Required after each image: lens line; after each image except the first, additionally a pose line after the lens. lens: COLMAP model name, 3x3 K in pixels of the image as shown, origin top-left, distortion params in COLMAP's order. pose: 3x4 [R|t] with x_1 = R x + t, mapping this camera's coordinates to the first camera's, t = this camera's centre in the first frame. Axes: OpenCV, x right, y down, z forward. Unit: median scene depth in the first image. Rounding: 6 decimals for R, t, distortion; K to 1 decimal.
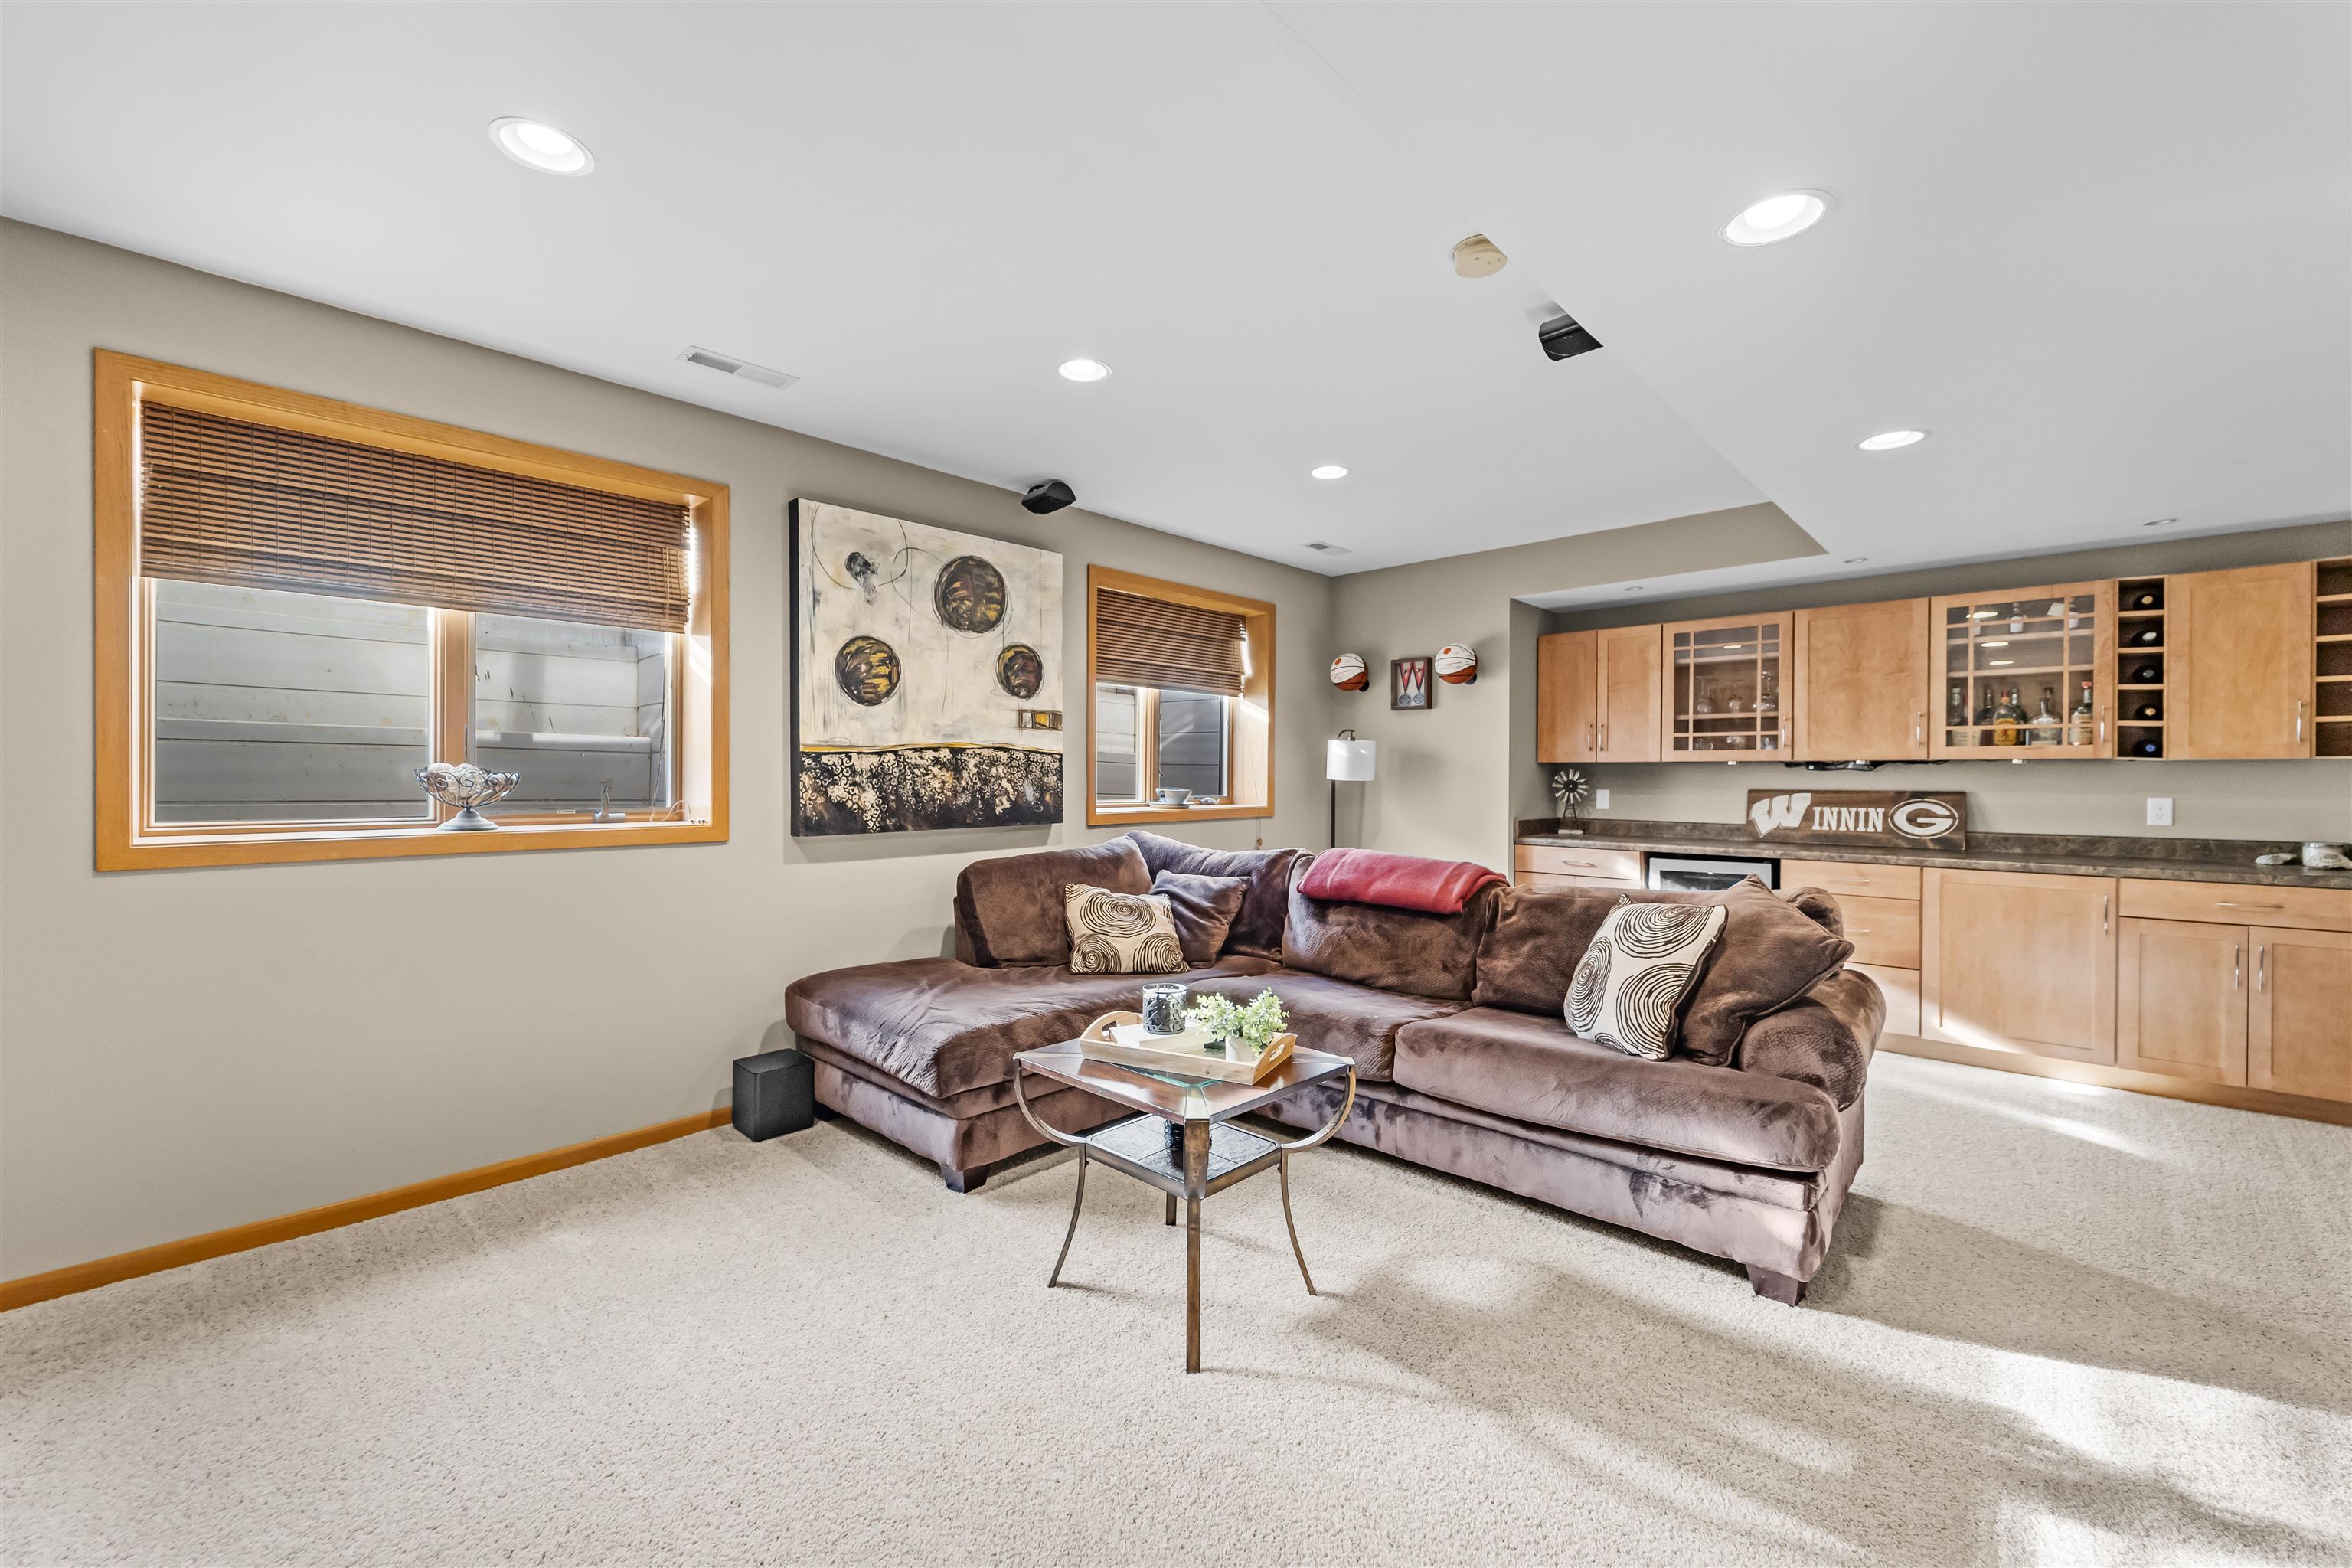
lens RADIAL K [[949.5, 0, 1176.9], [0, 949.5, 777.8], [0, 0, 1]] dist [0.002701, -0.001134]
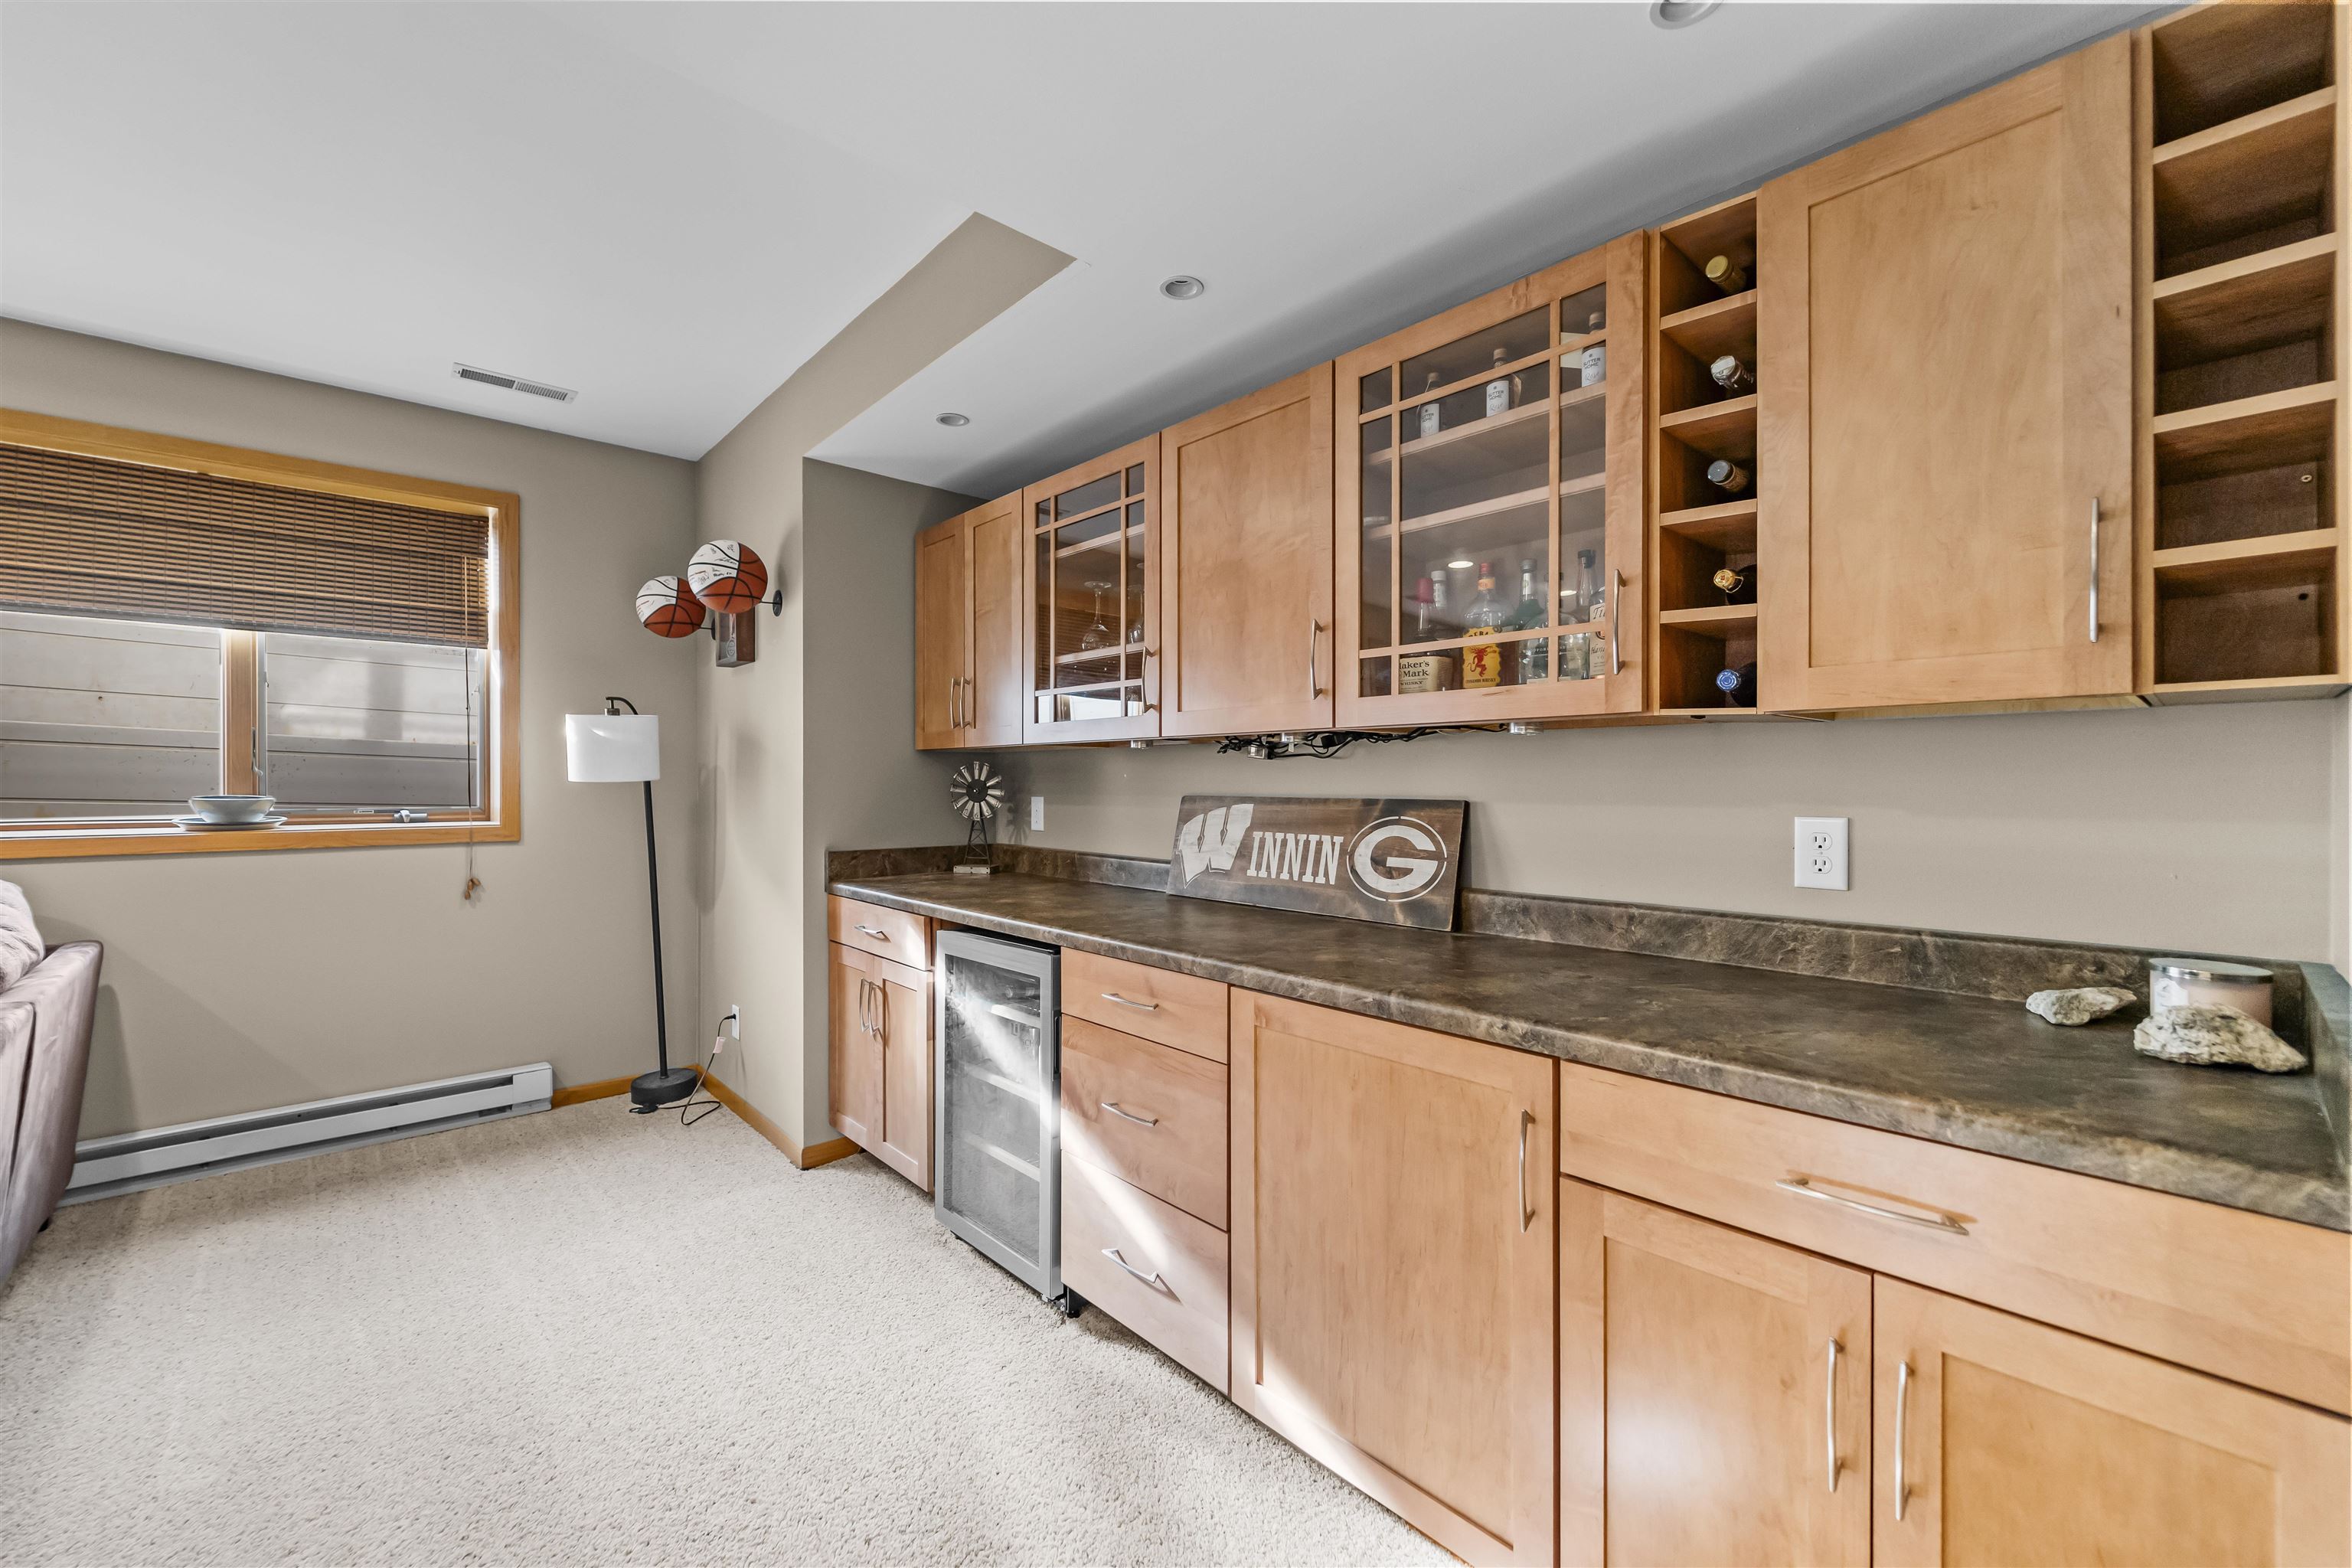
lens RADIAL K [[949.5, 0, 1173.6], [0, 949.5, 781.9], [0, 0, 1]] dist [0.002701, -0.001134]
pose [[0.996560, -0.003392, -0.082808, 0.810105], [0.003222, 0.999992, -0.002192, 0.007012], [0.082814, 0.001918, 0.996563, 0.599203]]
